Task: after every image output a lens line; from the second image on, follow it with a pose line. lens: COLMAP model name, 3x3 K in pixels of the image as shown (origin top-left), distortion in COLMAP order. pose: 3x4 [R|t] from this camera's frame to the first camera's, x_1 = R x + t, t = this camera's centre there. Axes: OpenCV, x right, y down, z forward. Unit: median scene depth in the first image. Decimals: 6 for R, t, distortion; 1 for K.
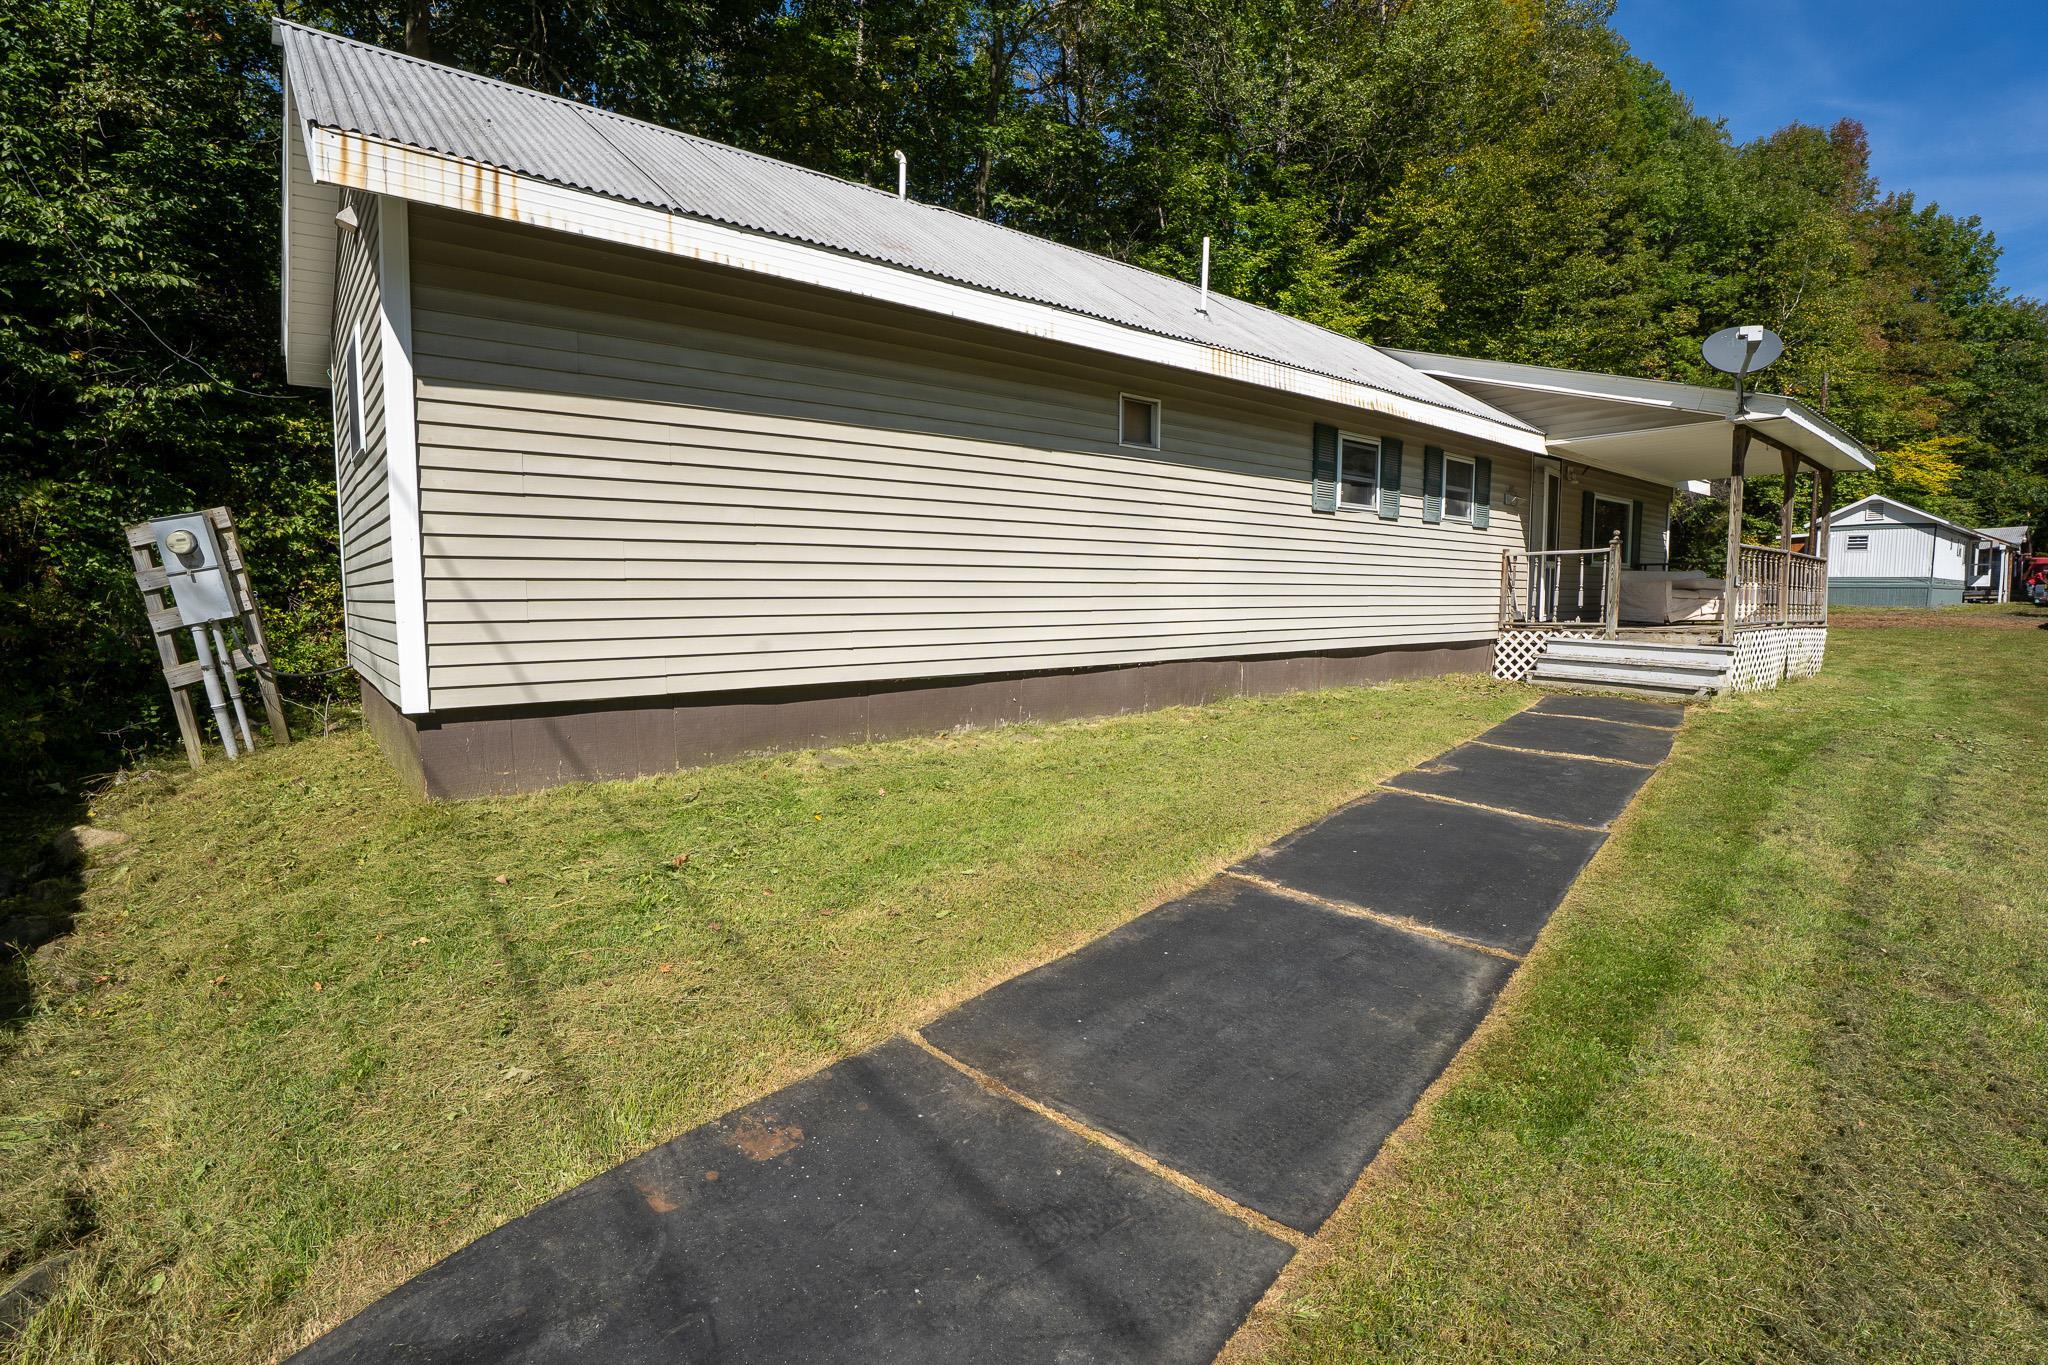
lens RADIAL K [[928.2, 0, 1015.1], [0, 928.2, 689.8], [0, 0, 1]] dist [-0.038144, 0.001511]
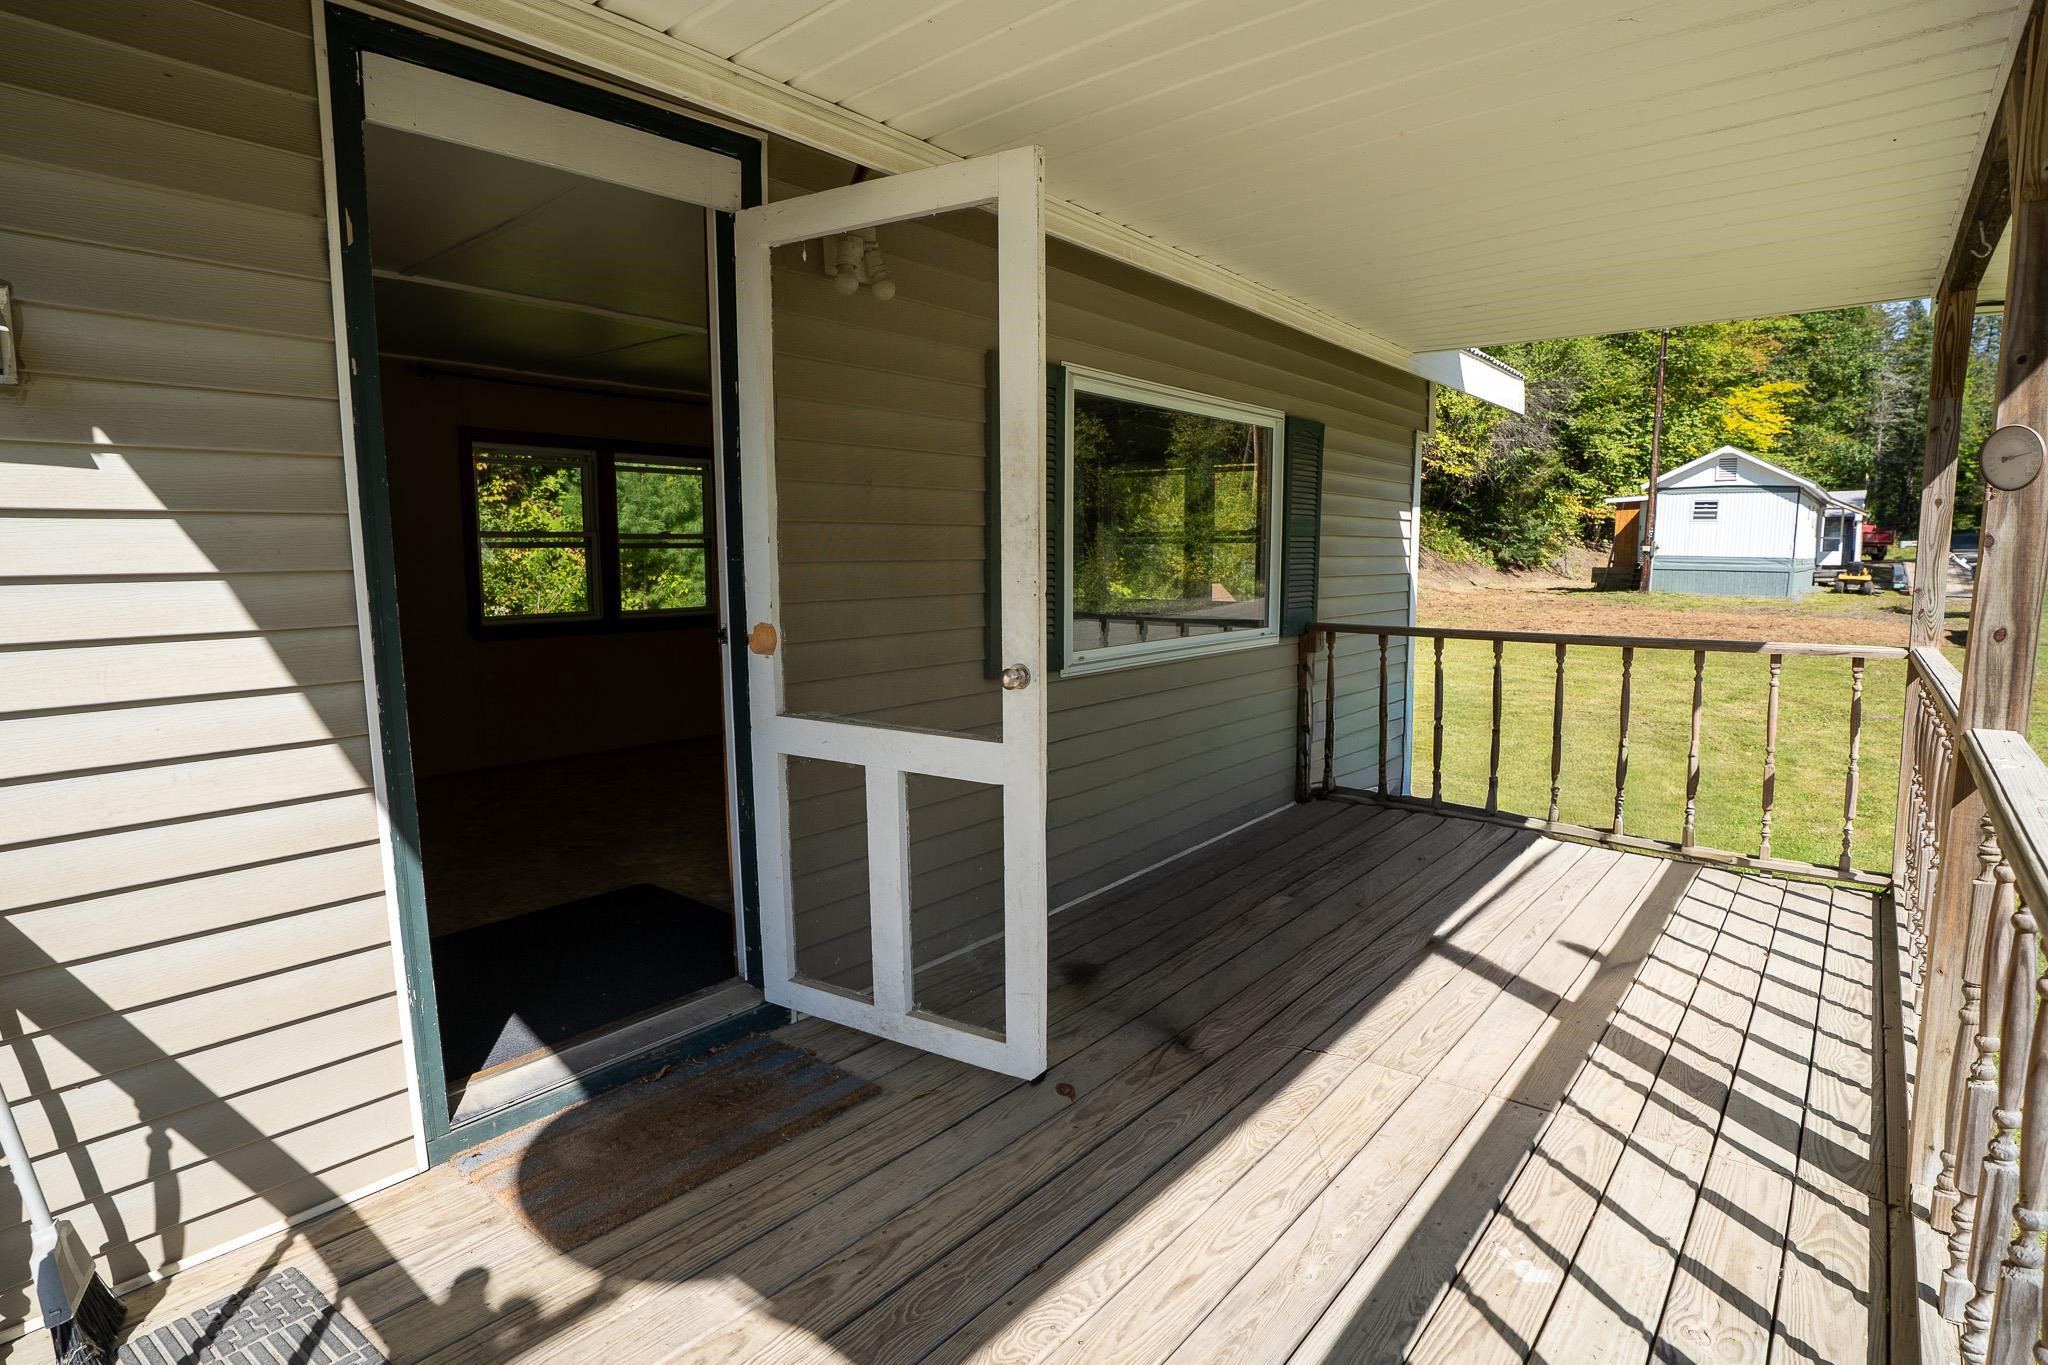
lens RADIAL K [[994.8, 0, 1027.7], [0, 994.8, 672.2], [0, 0, 1]] dist [-0.066088, 0.010933]
pose [[0.983584, -0.017604, 0.179592, 0.357433], [0.012534, 0.999491, 0.029328, -0.089418], [-0.180017, -0.026595, 0.983304, 0.464678]]
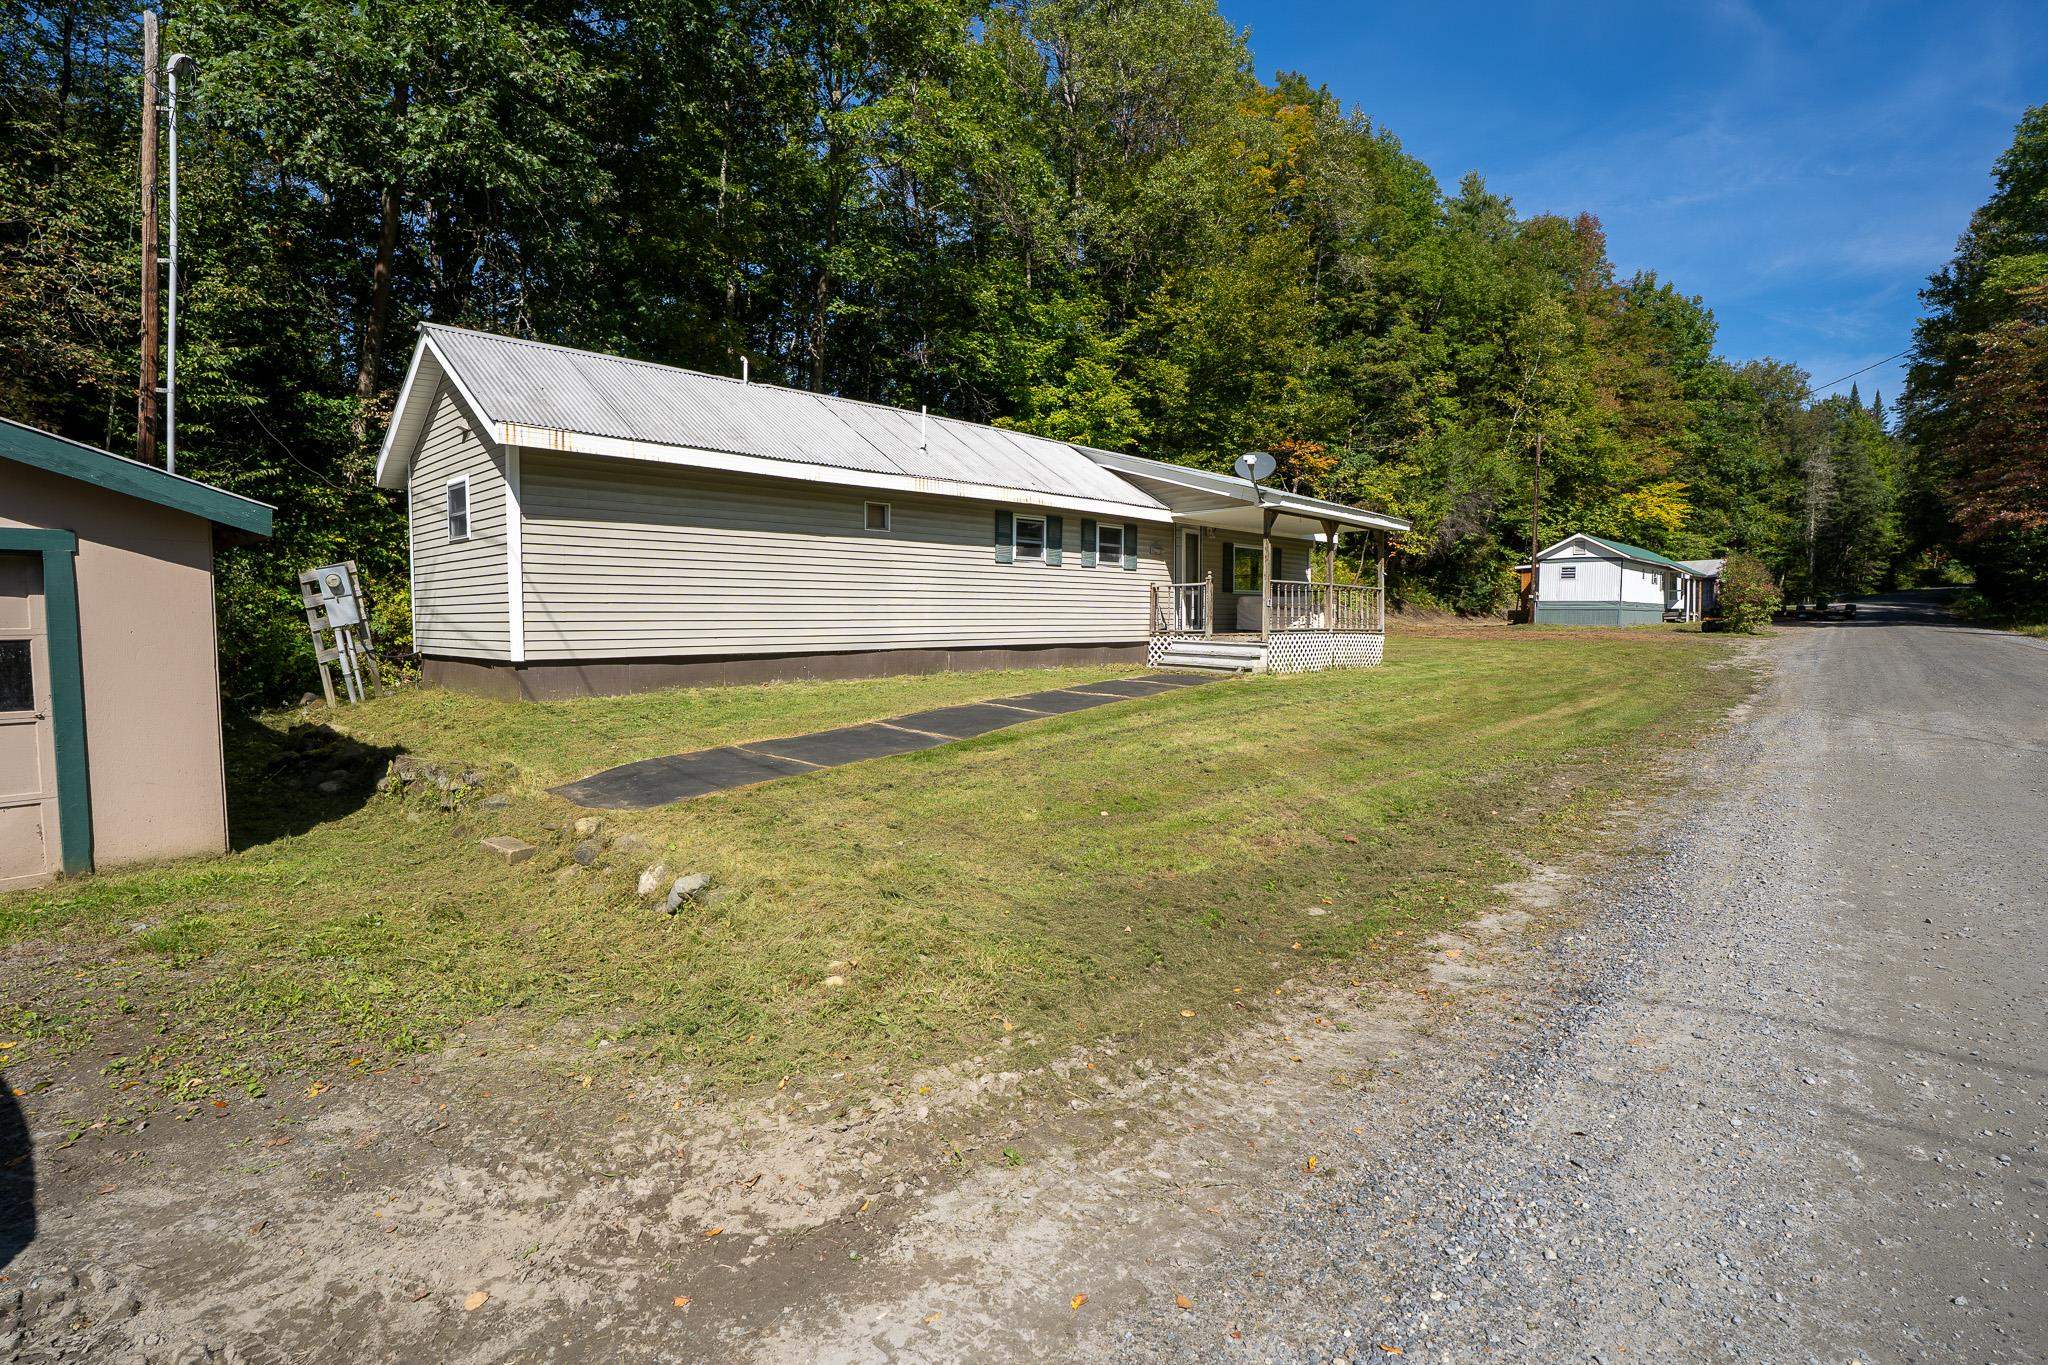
lens RADIAL K [[994.8, 0, 1018.9], [0, 994.8, 689.5], [0, 0, 1]] dist [-0.066088, 0.010933]
pose [[0.992080, -0.007054, 0.125410, 0.053614], [0.010711, 0.999536, -0.028509, 0.035563], [-0.125150, 0.029627, 0.991695, -0.312785]]
